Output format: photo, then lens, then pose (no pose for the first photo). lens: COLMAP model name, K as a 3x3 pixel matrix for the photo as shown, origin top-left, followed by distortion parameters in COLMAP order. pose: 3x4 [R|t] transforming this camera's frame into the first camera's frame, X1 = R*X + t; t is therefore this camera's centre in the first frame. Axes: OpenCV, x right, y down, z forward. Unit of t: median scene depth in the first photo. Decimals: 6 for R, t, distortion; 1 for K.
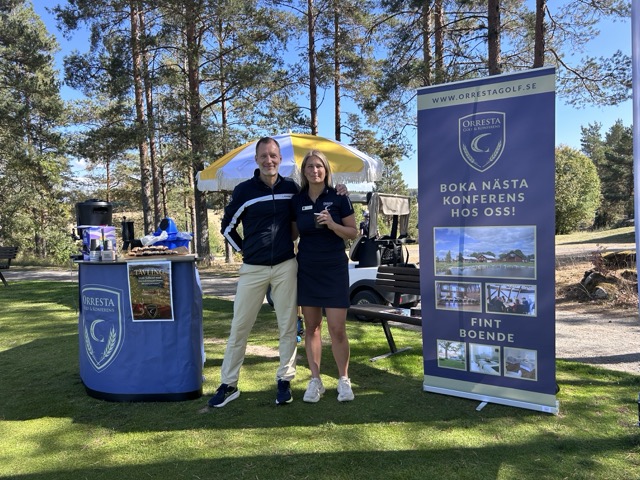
lens RADIAL K [[475.7, 0, 320.0], [0, 475.7, 240.0], [0, 0, 1]] dist [0.002417, -0.000861]
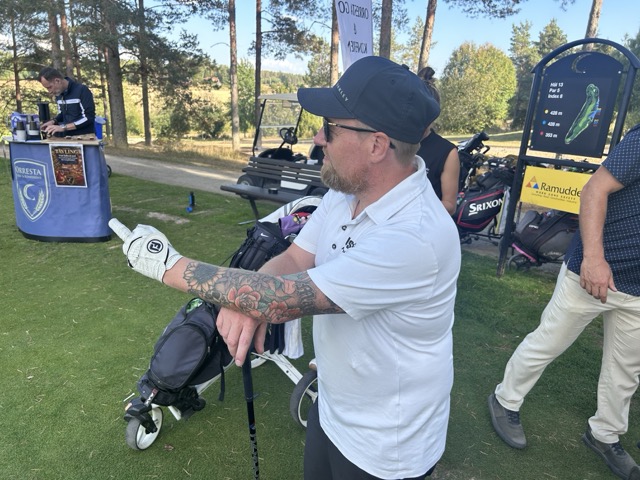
lens RADIAL K [[469.3, 0, 320.0], [0, 469.3, 240.0], [0, 0, 1]] dist [0.041333, -0.045727]
pose [[0.989021, 0.024034, 0.145805, 0.066068], [-0.057608, 0.971330, 0.230651, -0.016036], [-0.136081, -0.236518, 0.962051, -0.181727]]
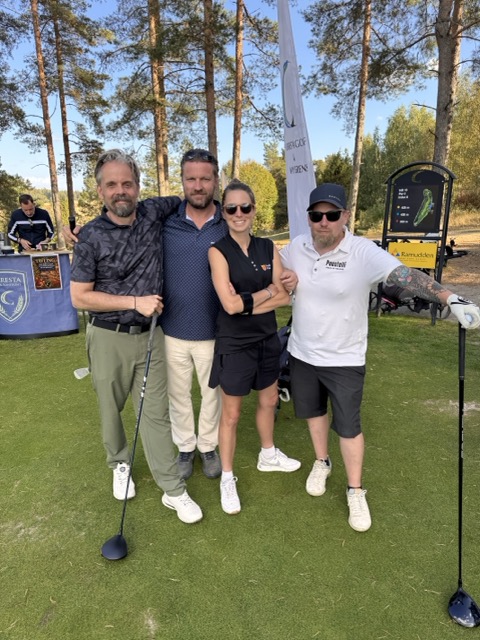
lens RADIAL K [[441.9, 0, 240.0], [0, 441.9, 320.0], [0, 0, 1]] dist [0.063713, -0.132914]
pose [[0.900470, -0.085840, 0.426363, -0.150843], [0.010435, 0.984311, 0.176132, 0.001497], [-0.434793, -0.154152, 0.887238, -0.259147]]
